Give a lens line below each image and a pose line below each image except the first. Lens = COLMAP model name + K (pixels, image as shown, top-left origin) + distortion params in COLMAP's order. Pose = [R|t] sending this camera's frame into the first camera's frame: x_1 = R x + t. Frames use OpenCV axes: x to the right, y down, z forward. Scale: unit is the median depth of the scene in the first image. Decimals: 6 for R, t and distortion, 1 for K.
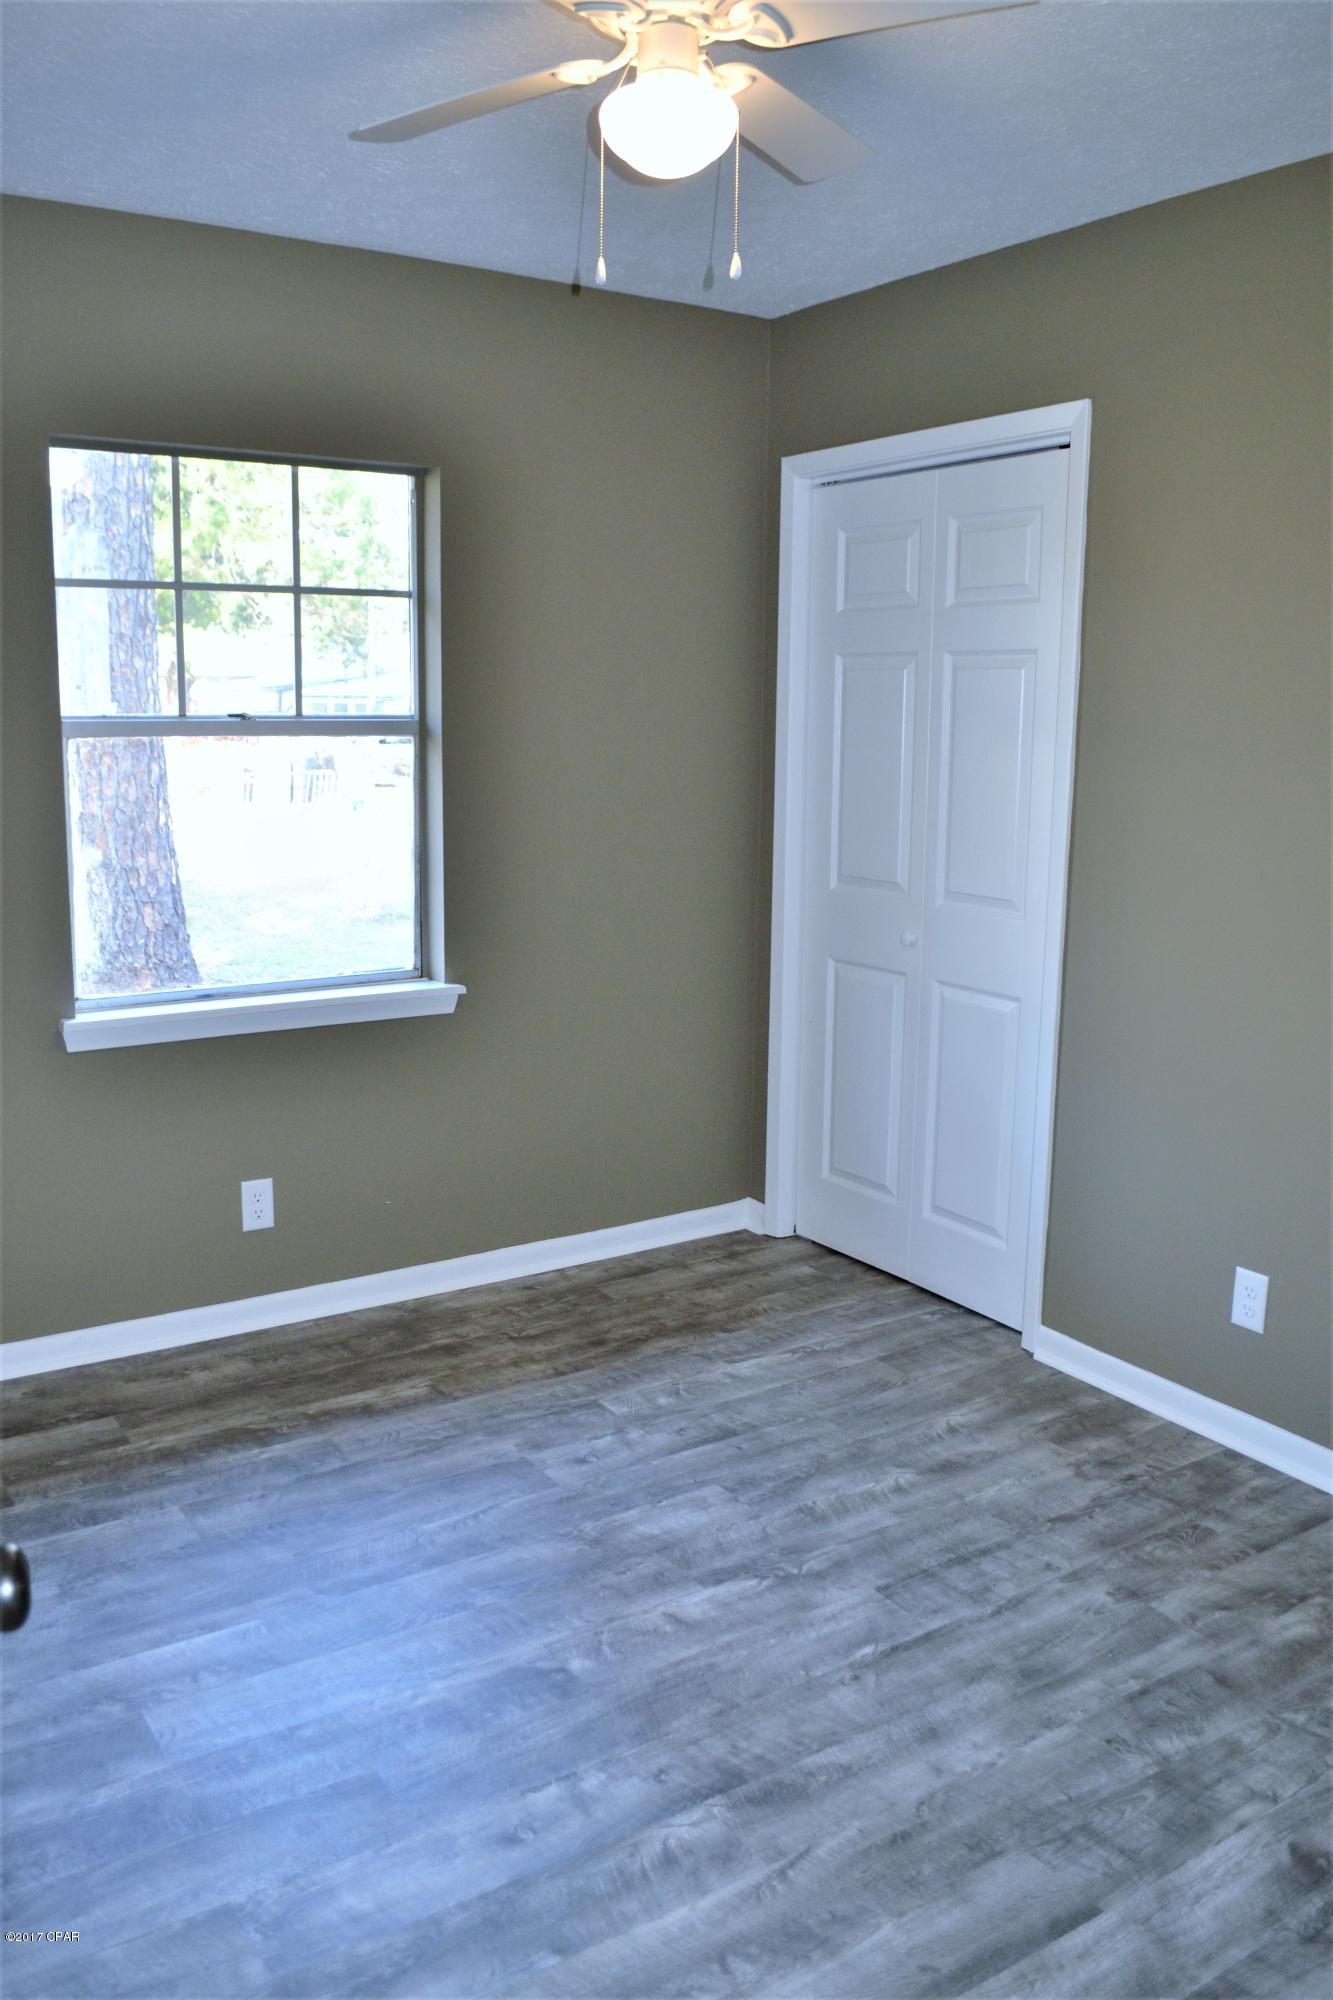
lens RADIAL K [[1602.2, 0, 665.9], [0, 1602.2, 1011.8], [0, 0, 1]] dist [-0.078745, 0.008964]
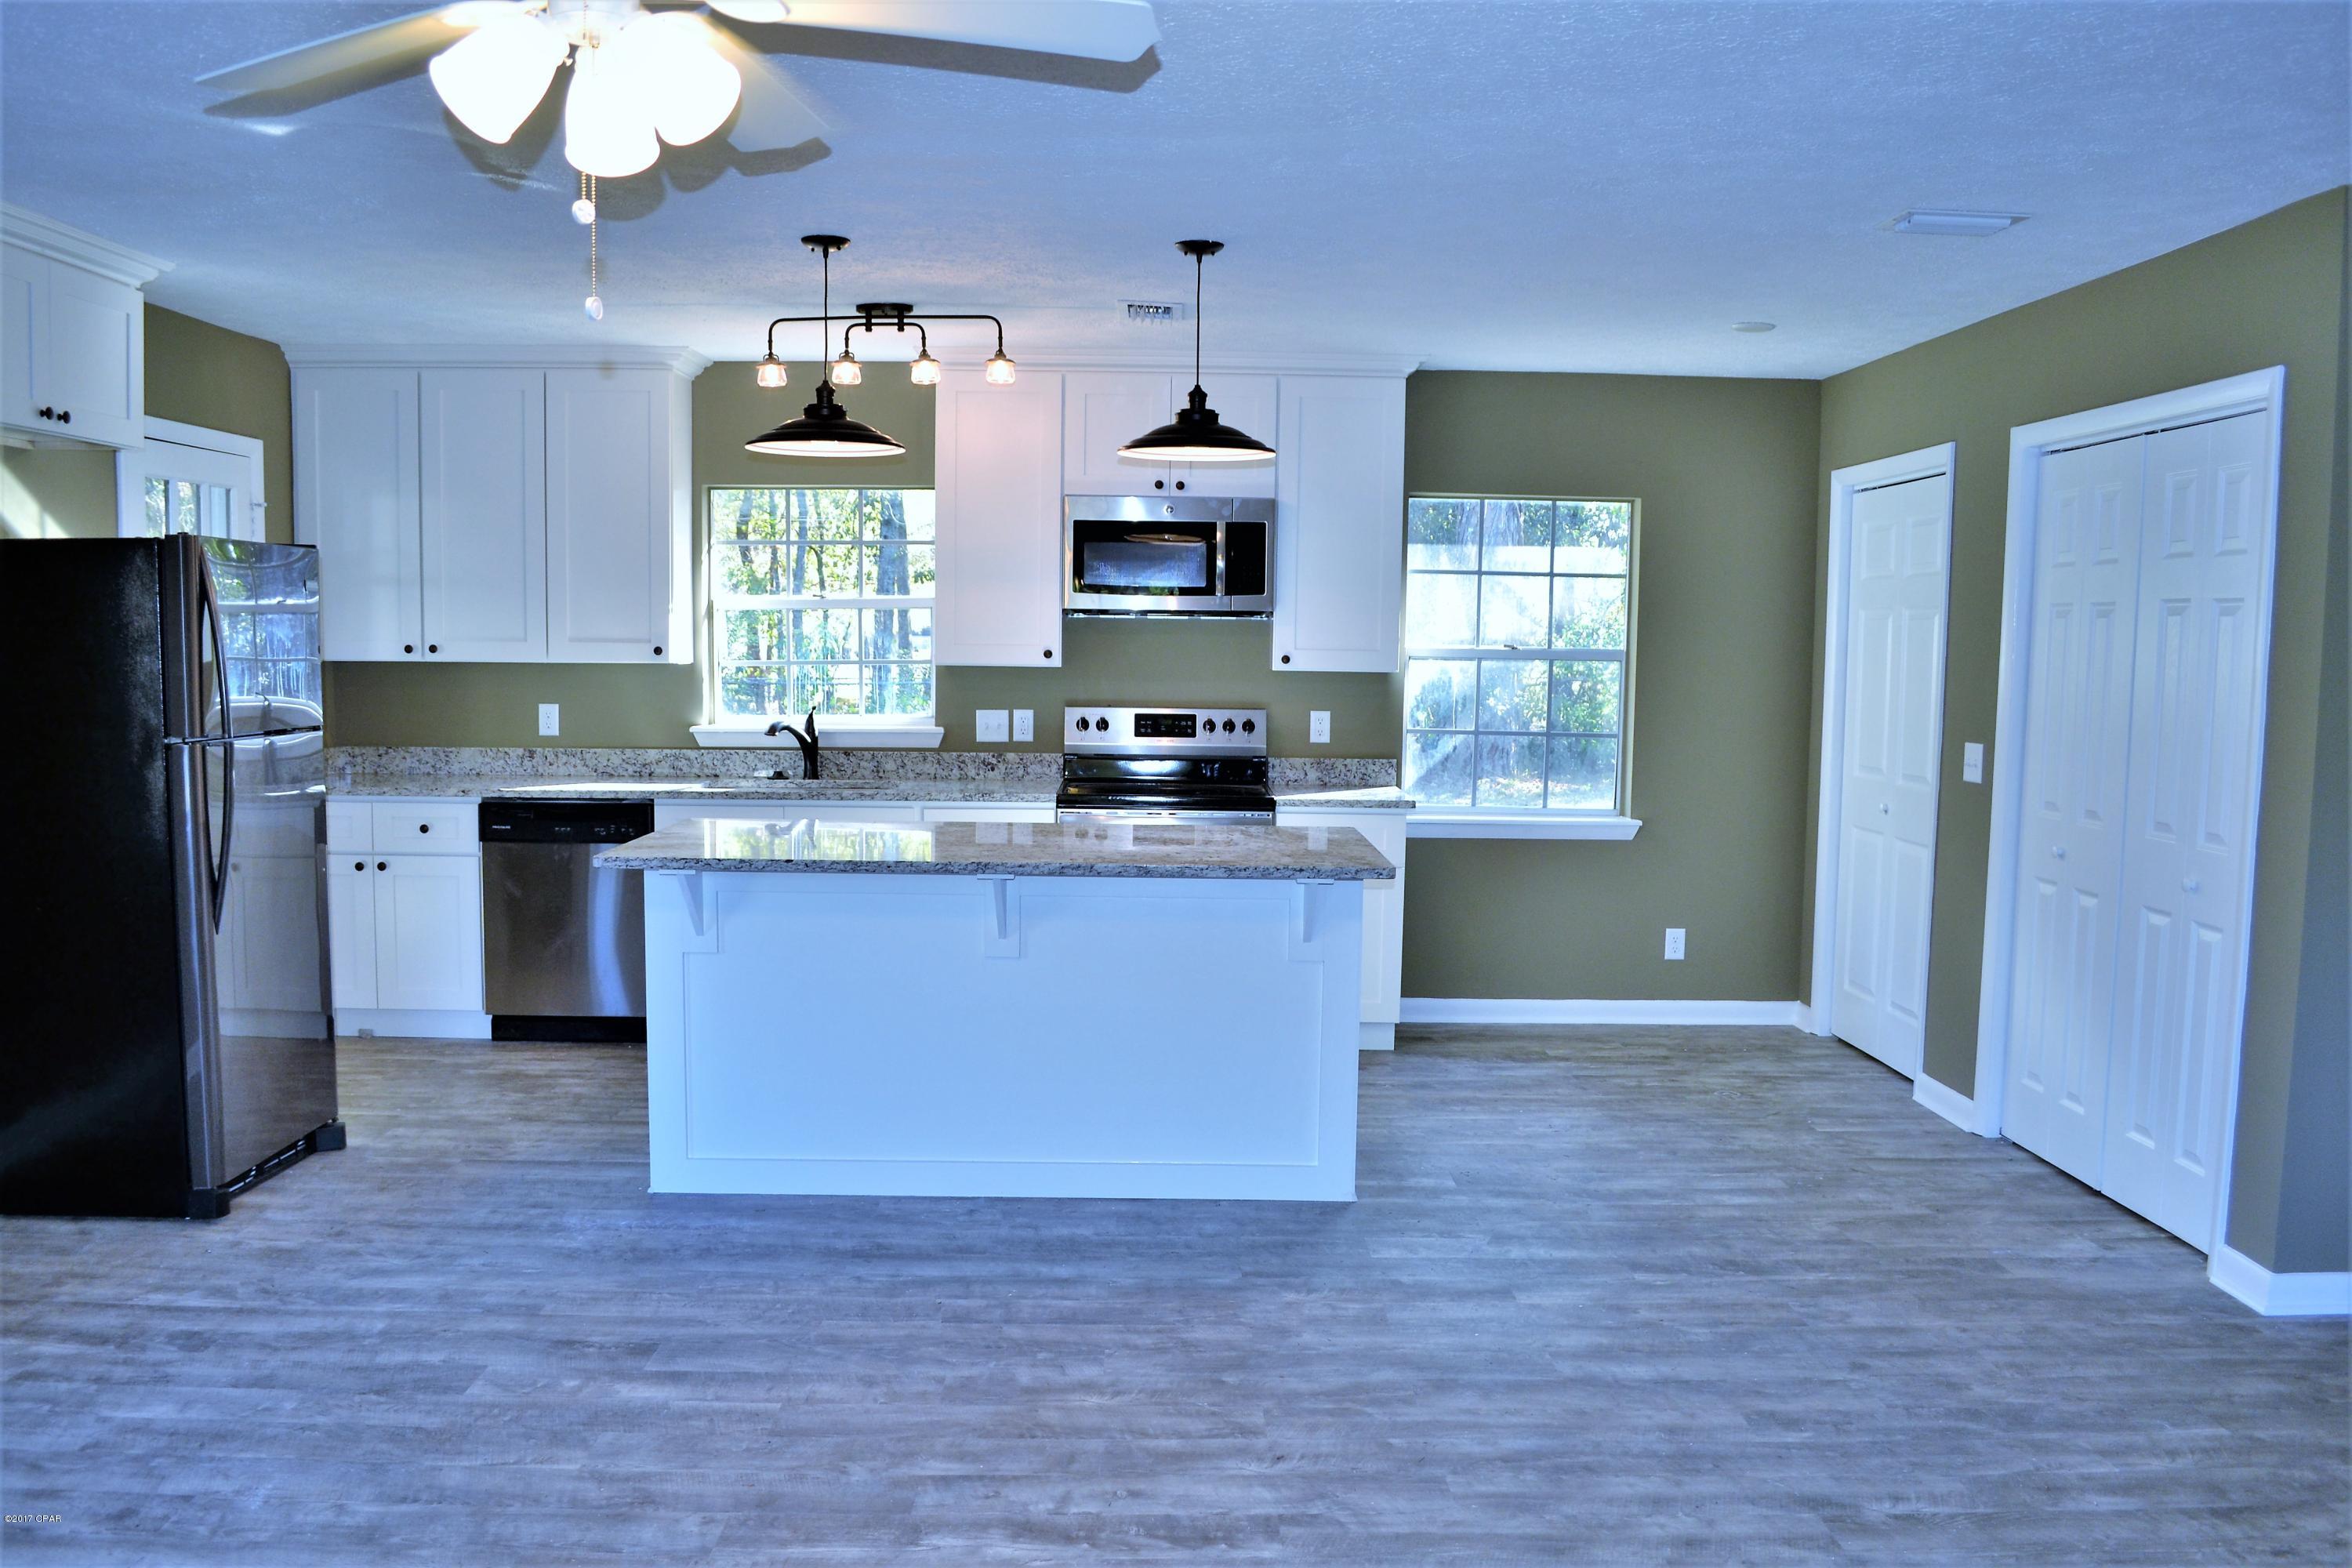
lens RADIAL K [[1884.2, 0, 1168.9], [0, 1884.2, 814.8], [0, 0, 1]] dist [-0.078745, 0.008964]
pose [[0.858524, 0.045811, -0.510723, 0.495000], [-0.098642, 0.992153, -0.076822, 0.163751], [0.503197, 0.116333, 0.856306, -0.792315]]
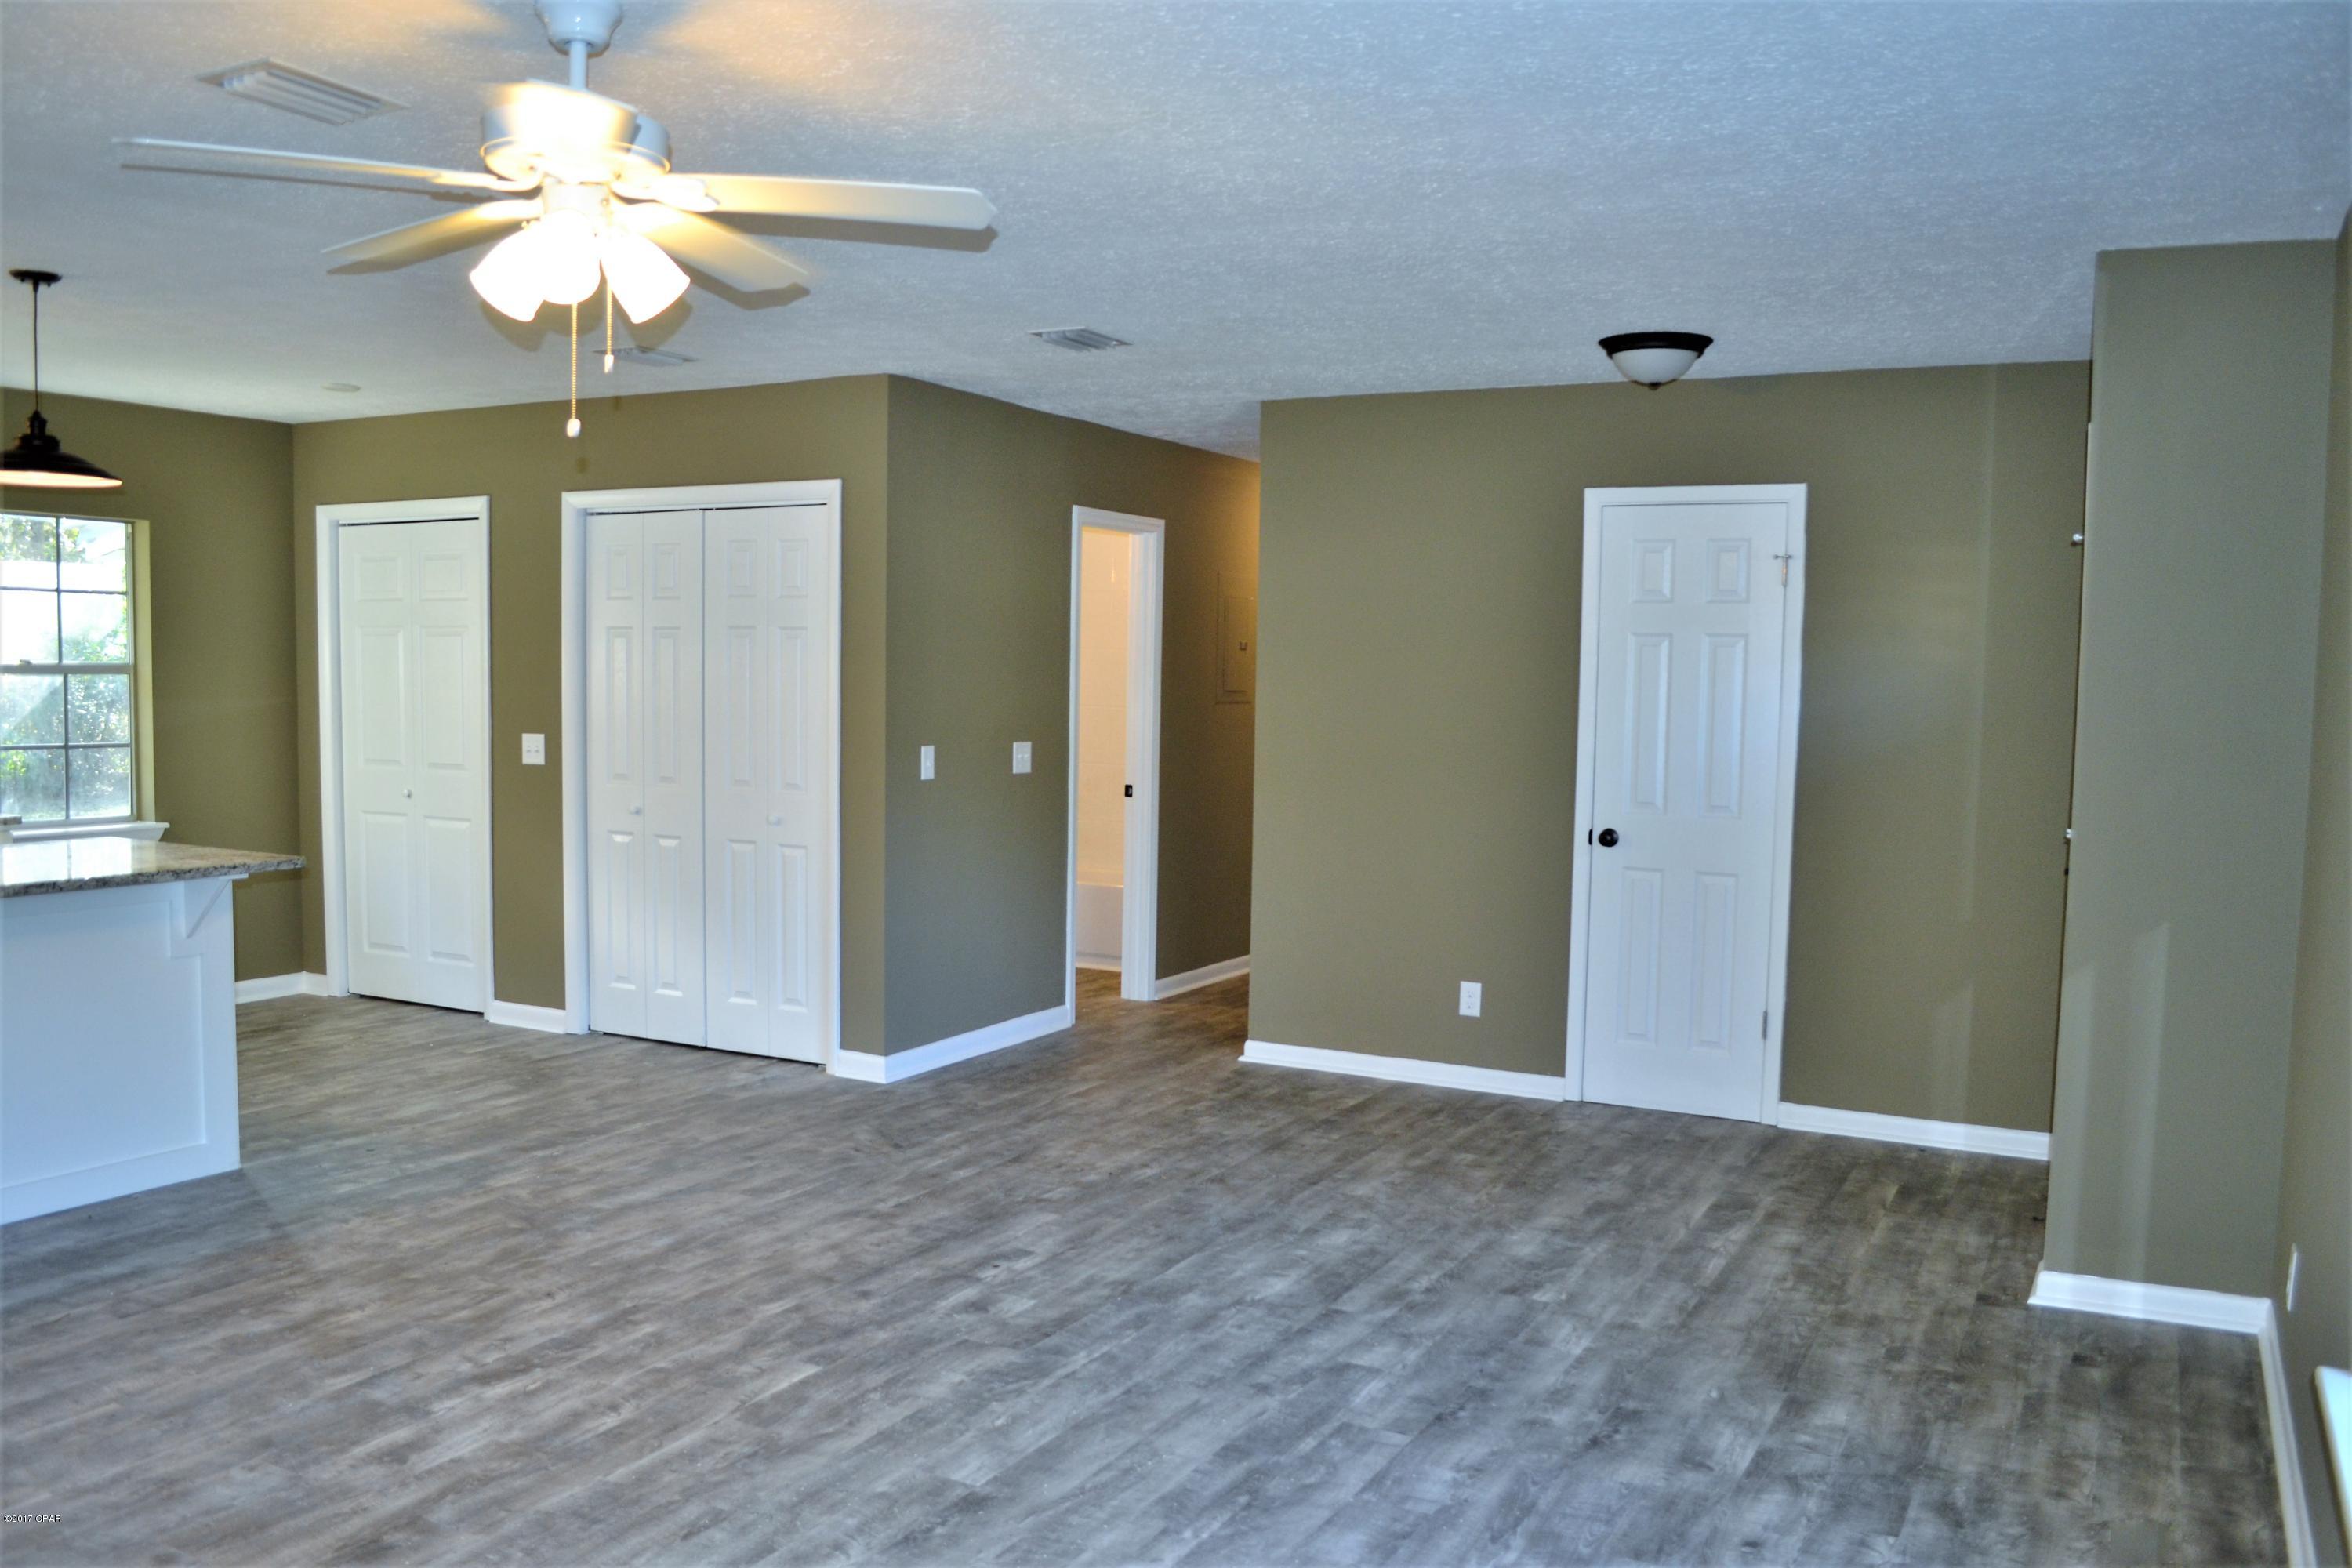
lens RADIAL K [[1884.2, 0, 1164.7], [0, 1884.2, 808.5], [0, 0, 1]] dist [-0.078745, 0.008964]
pose [[0.865703, -0.037776, 0.499131, -0.146833], [0.091832, 0.992210, -0.084180, 0.229993], [-0.492063, 0.118711, 0.862428, -1.188339]]
